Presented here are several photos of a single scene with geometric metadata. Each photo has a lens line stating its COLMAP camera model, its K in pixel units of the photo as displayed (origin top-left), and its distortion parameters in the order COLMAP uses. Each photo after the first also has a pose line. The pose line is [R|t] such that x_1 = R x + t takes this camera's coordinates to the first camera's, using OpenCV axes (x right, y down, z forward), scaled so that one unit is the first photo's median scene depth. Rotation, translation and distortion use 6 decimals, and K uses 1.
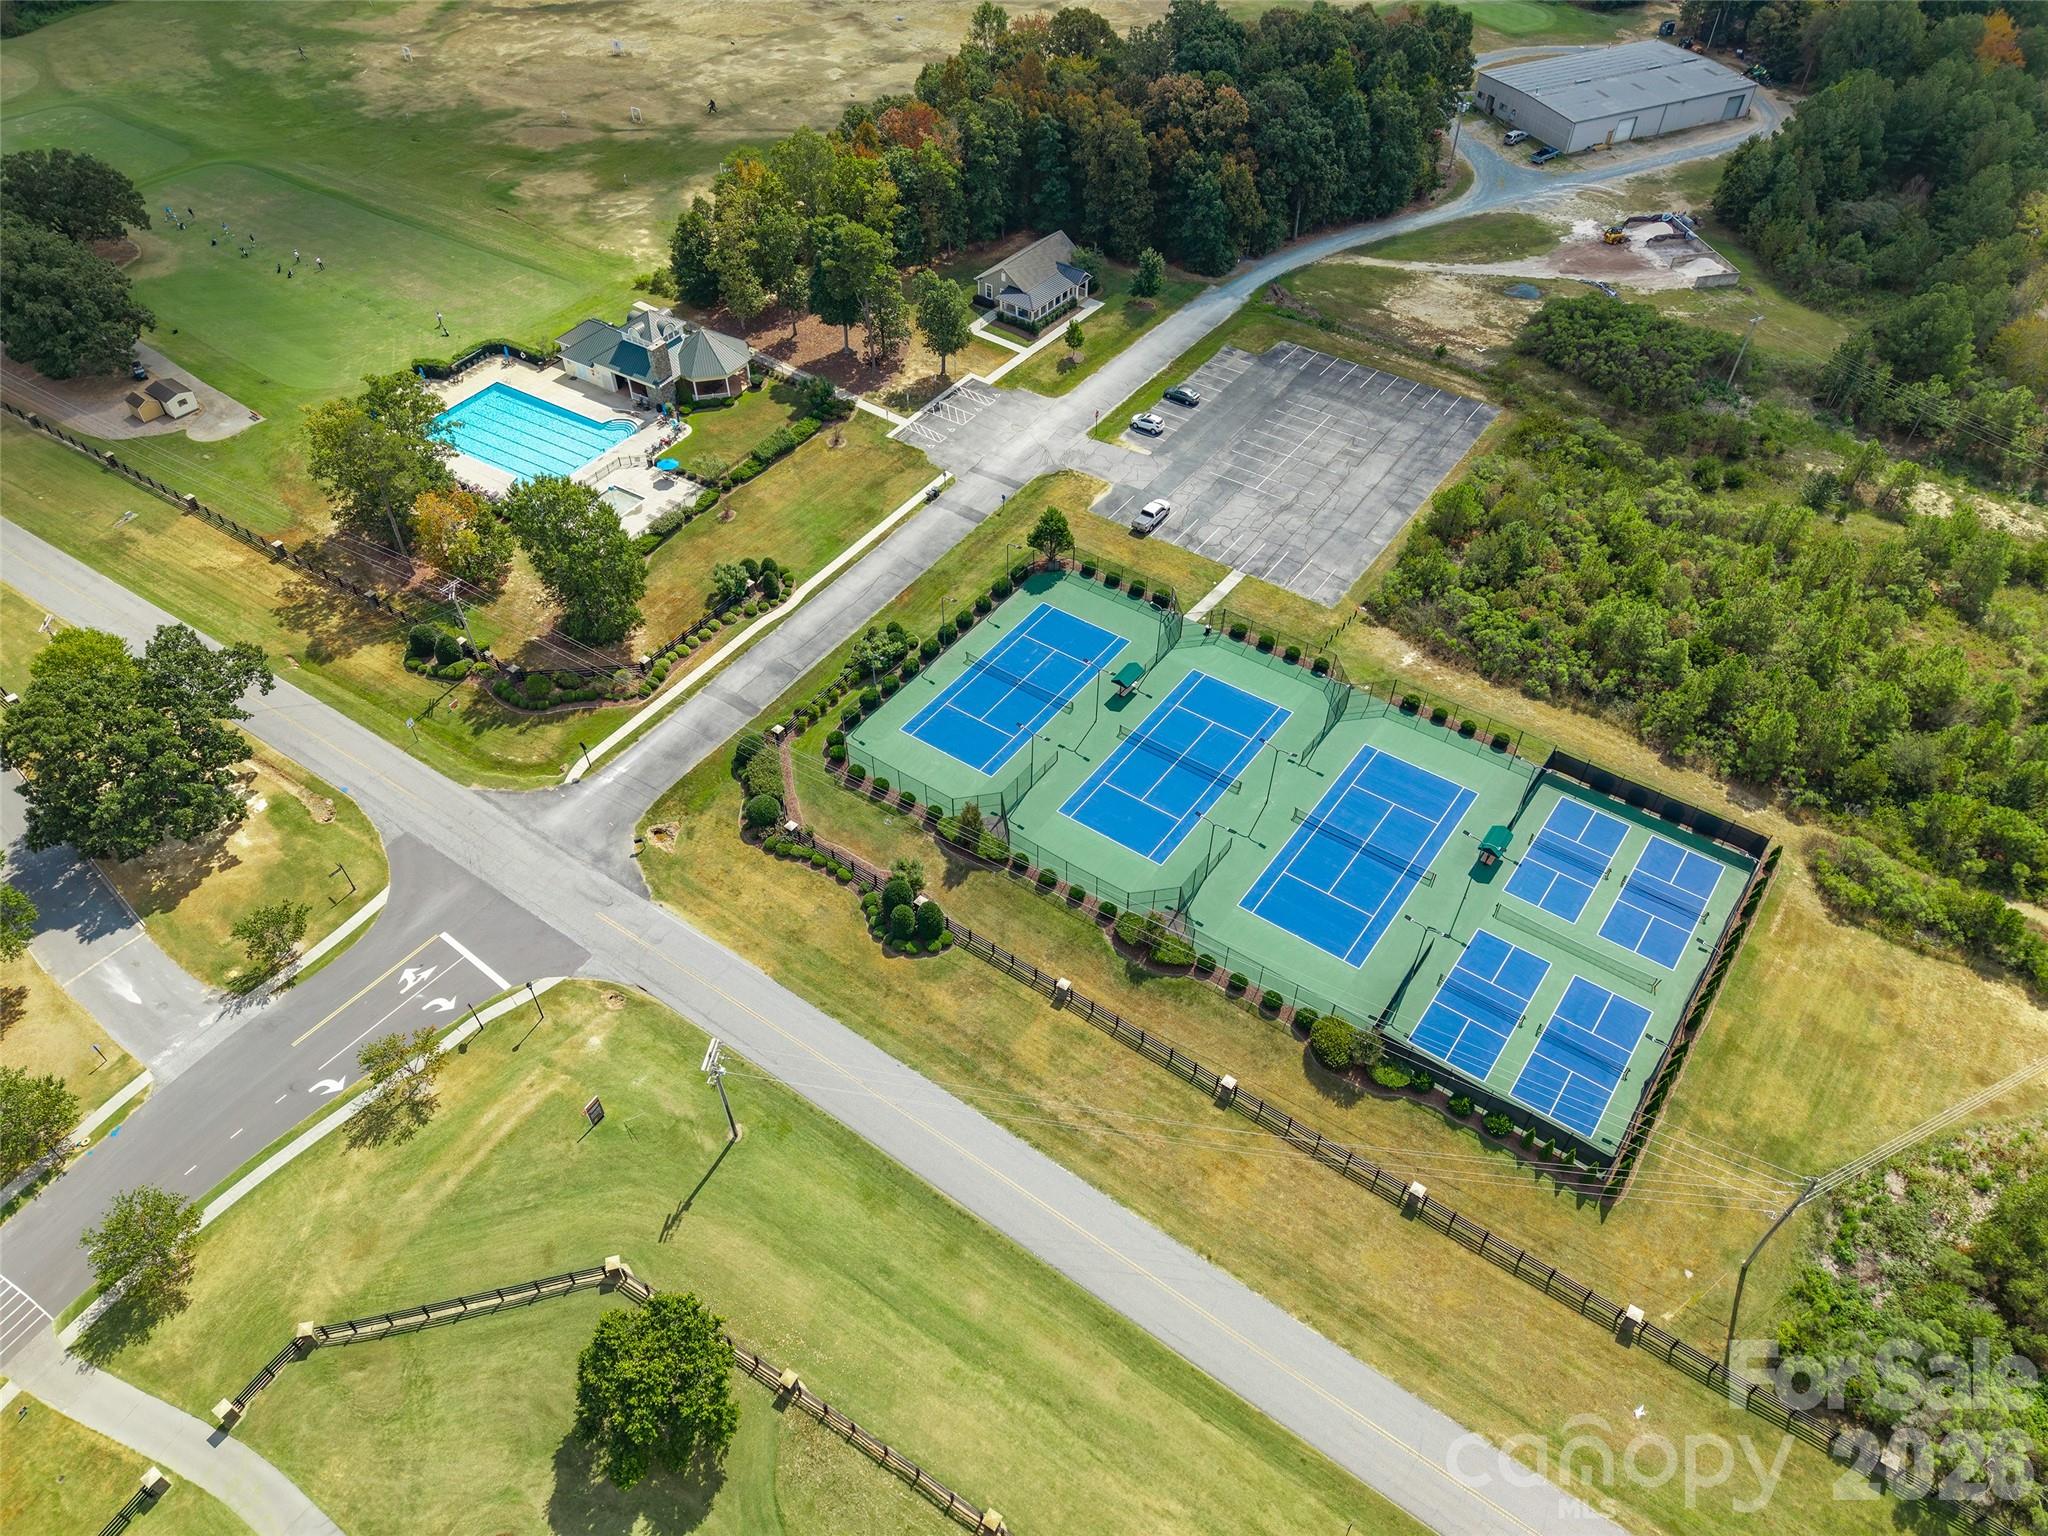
lens RADIAL K [[1384.7, 0, 1036.8], [0, 1384.7, 768.2], [0, 0, 1]] dist [0.001964, -0.000102]
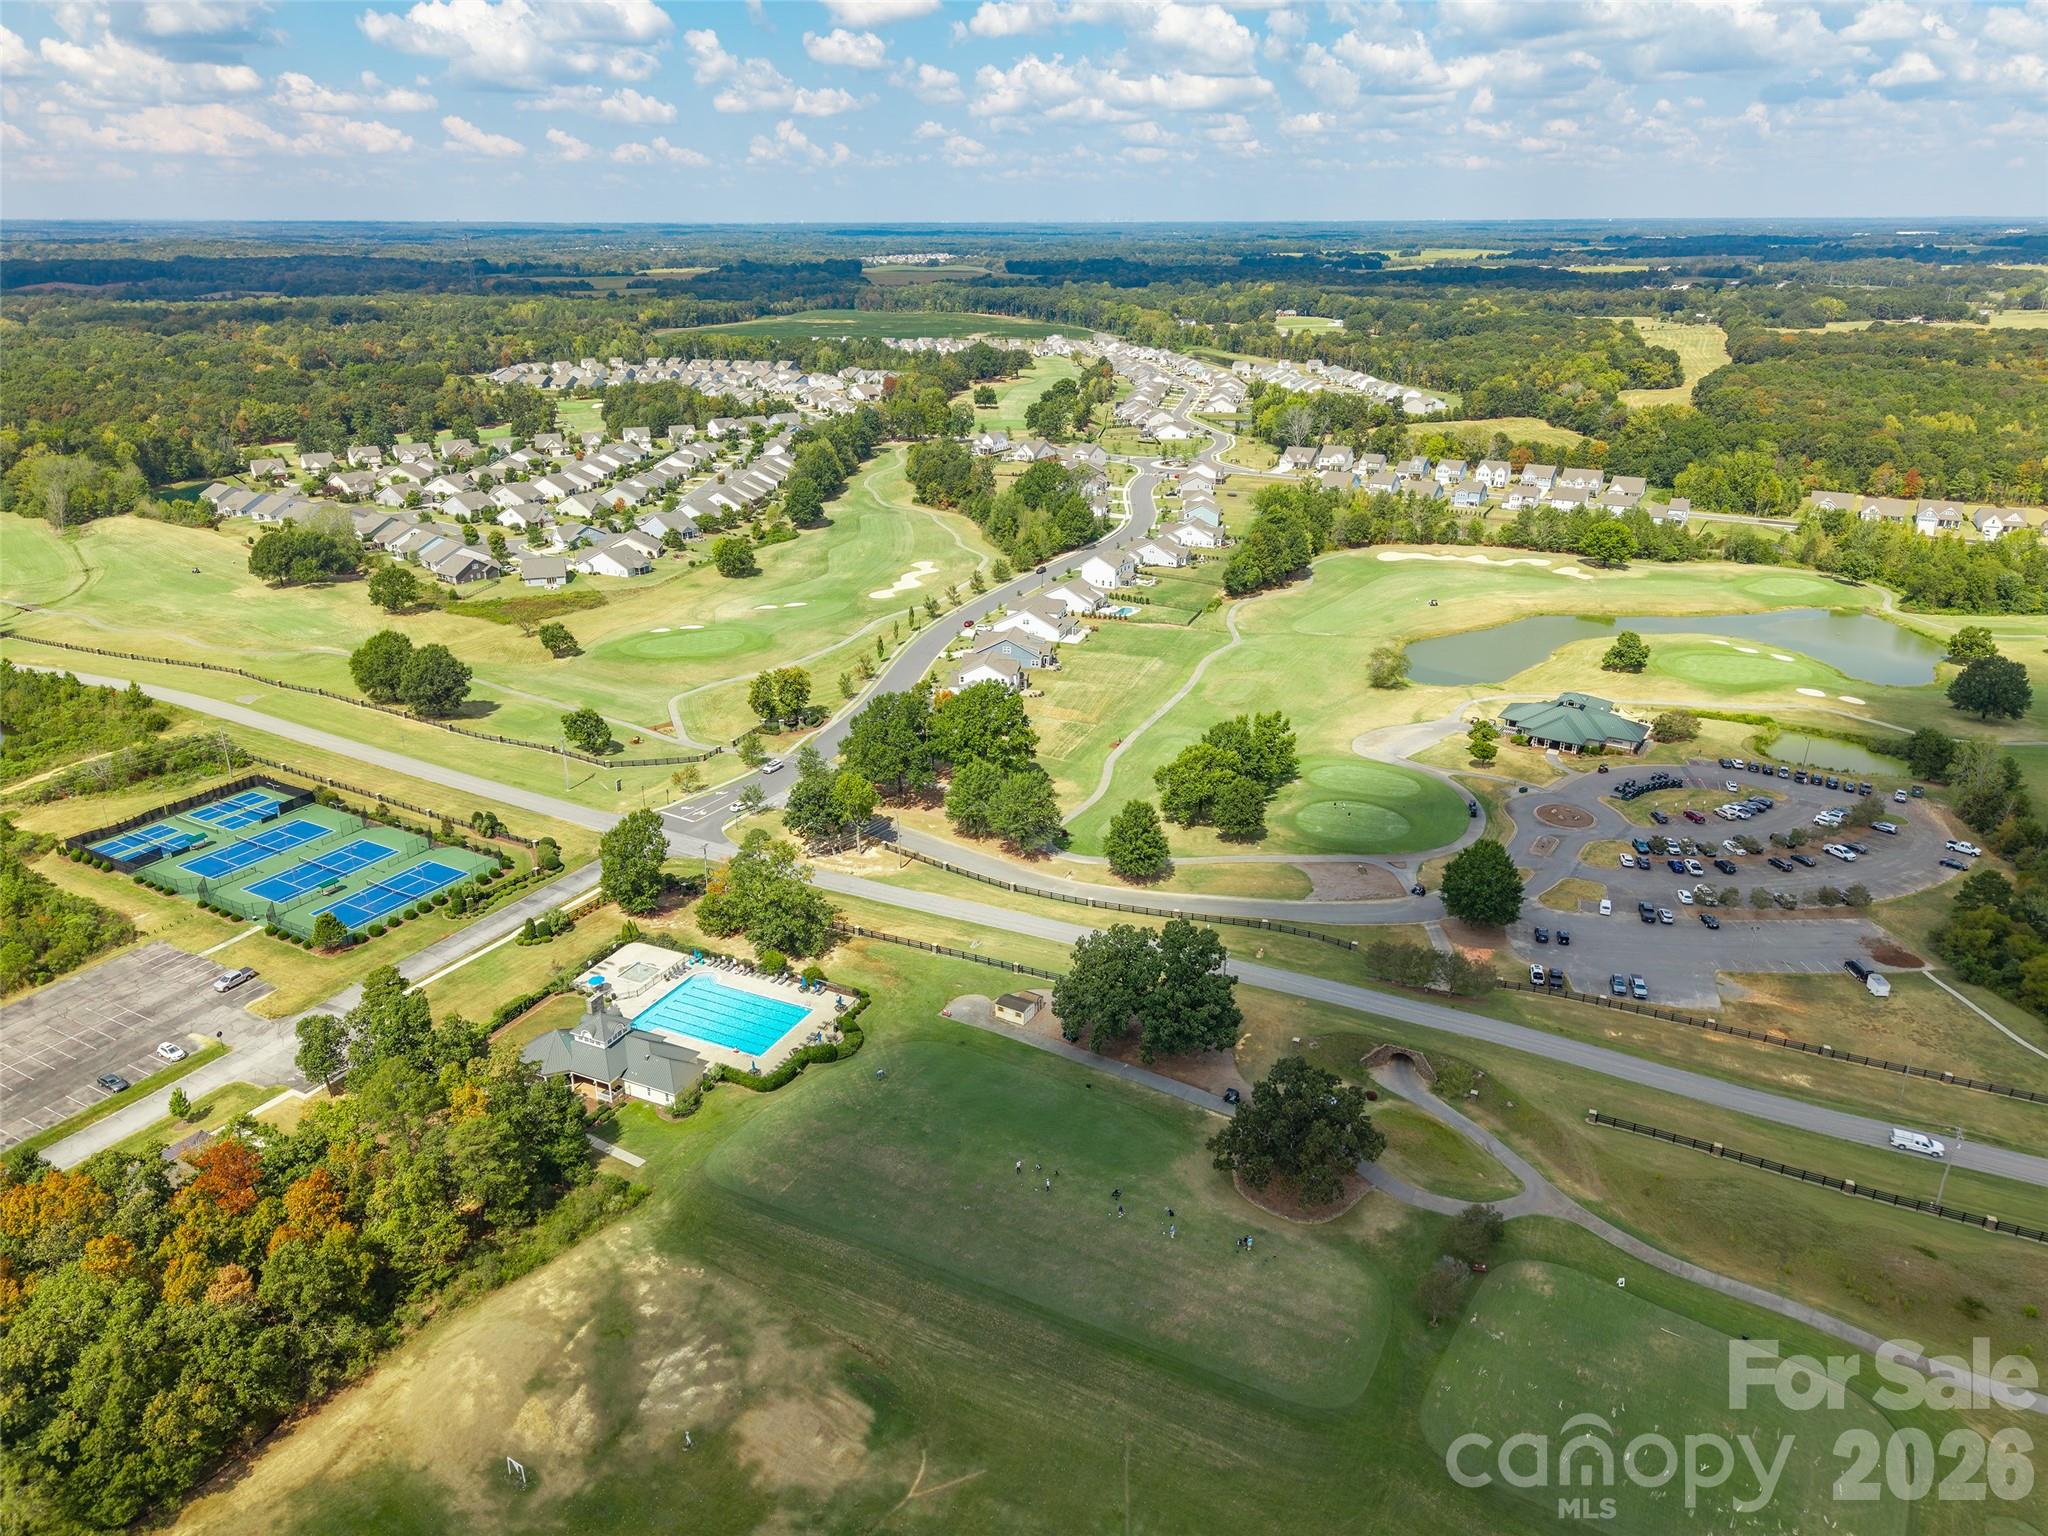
lens RADIAL K [[1384.7, 0, 1036.8], [0, 1384.7, 768.2], [0, 0, 1]] dist [0.001964, -0.000102]
pose [[-0.993184, 0.021124, -0.114628, -0.518972], [-0.098460, 0.374289, 0.922070, -1.510586], [0.062382, 0.927071, -0.369658, 1.286525]]
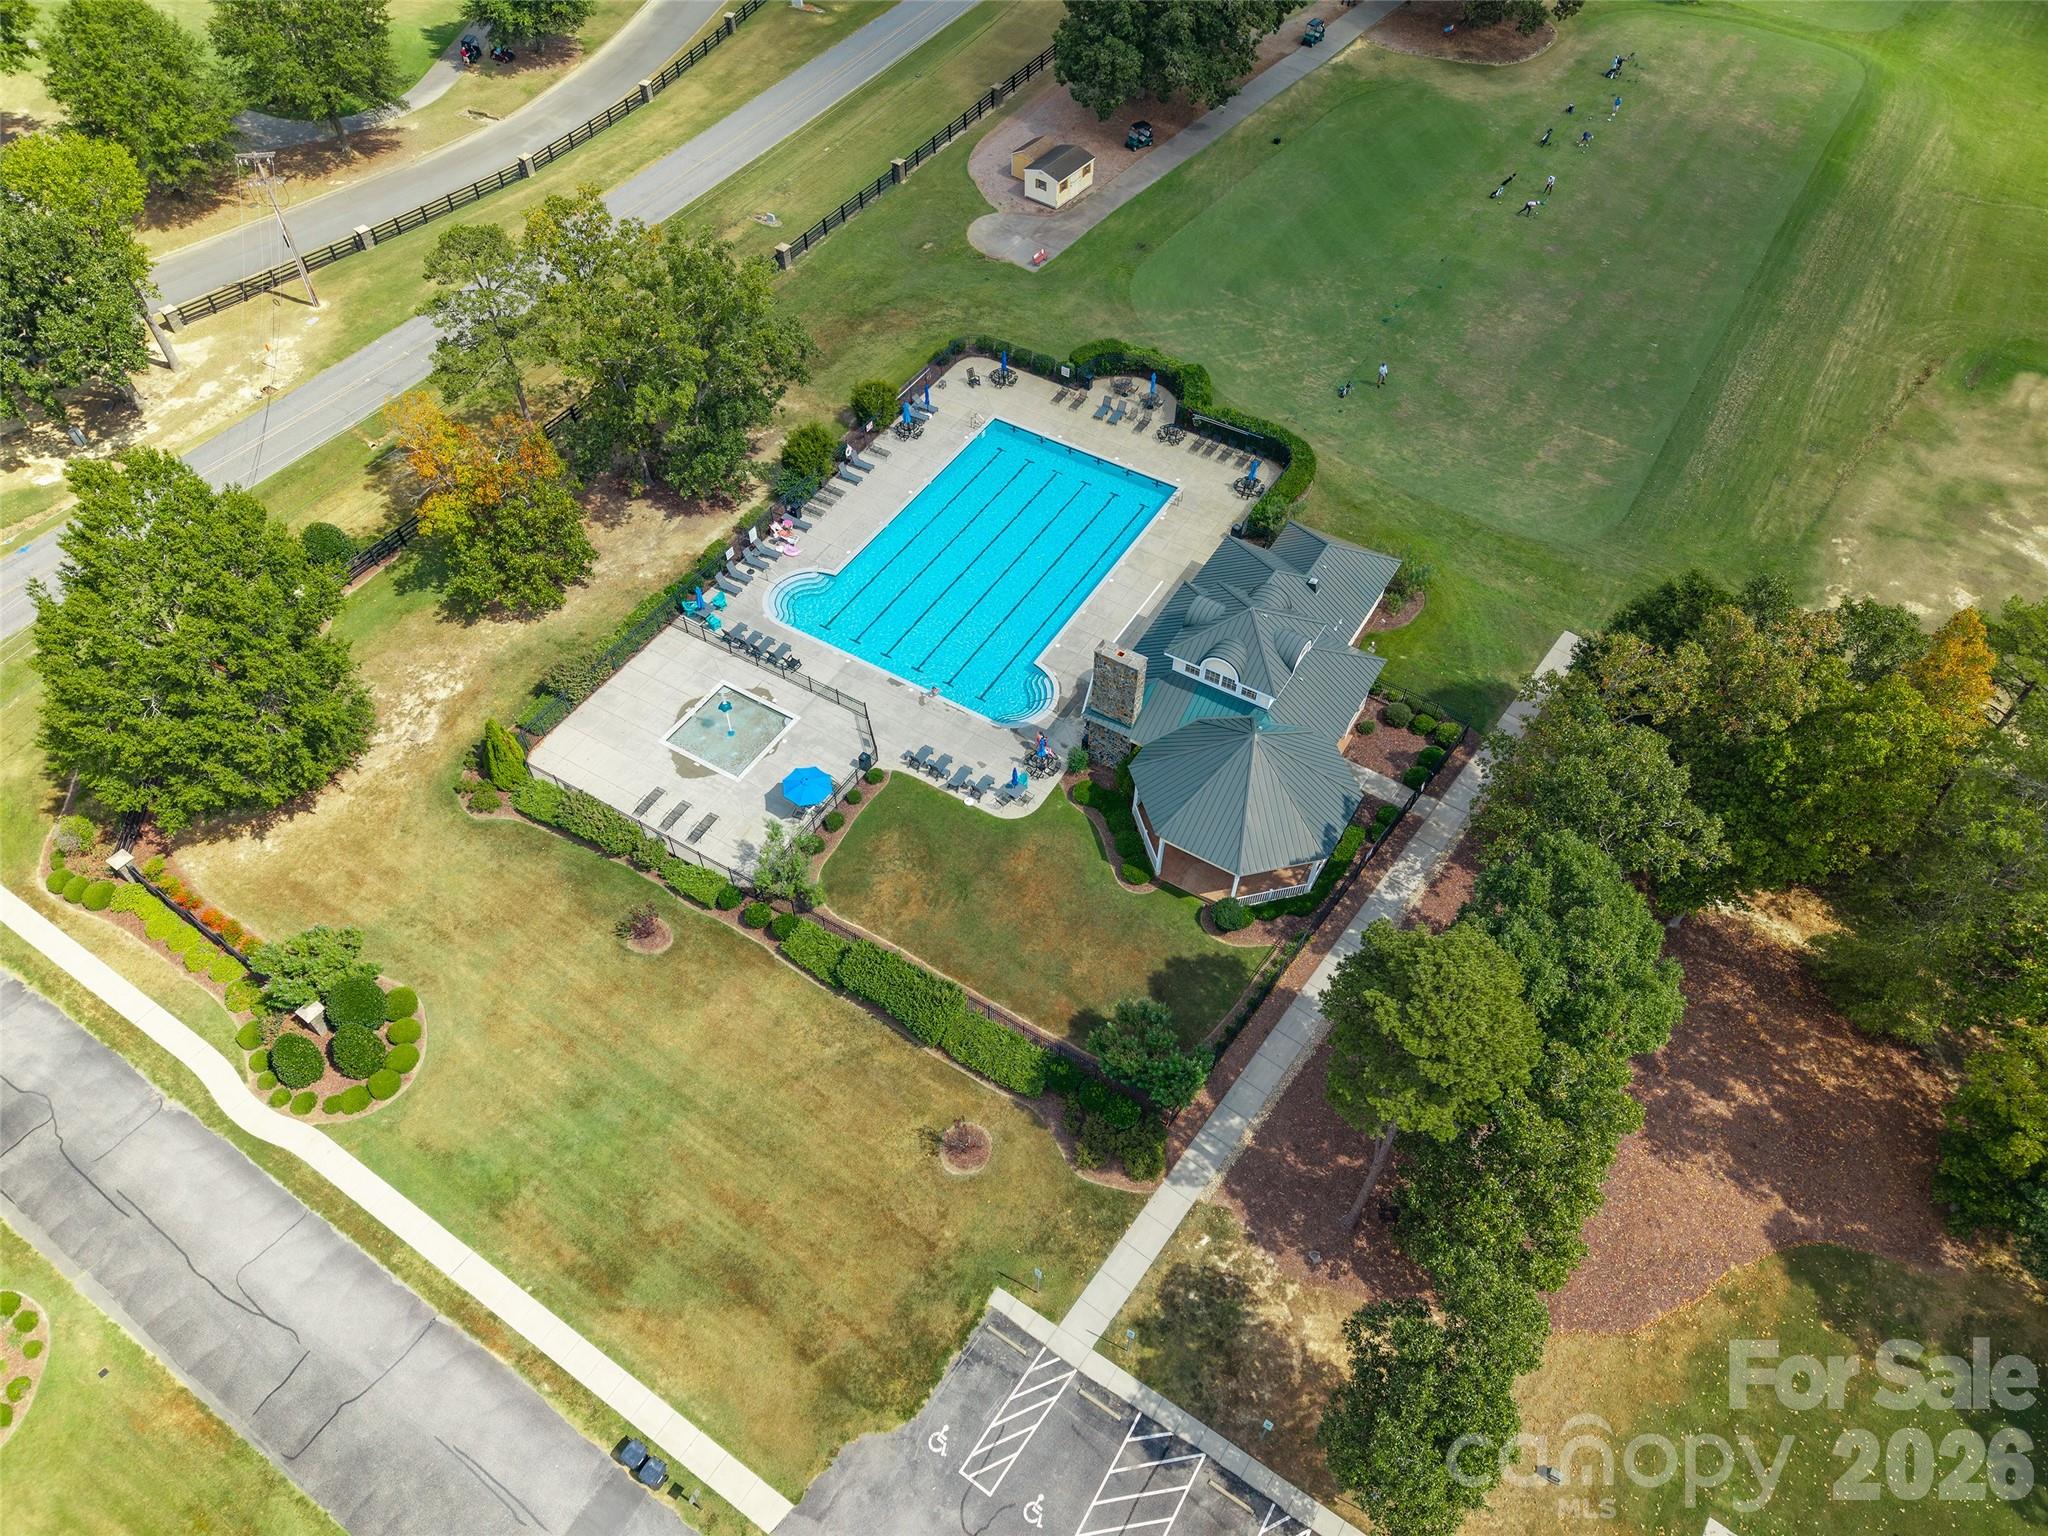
lens RADIAL K [[1384.7, 0, 1036.8], [0, 1384.7, 768.2], [0, 0, 1]] dist [0.001964, -0.000102]
pose [[0.002446, 0.752016, -0.659140, 0.013588], [-0.711318, 0.464599, 0.527423, -0.485110], [0.702866, 0.467568, 0.536059, 0.792686]]
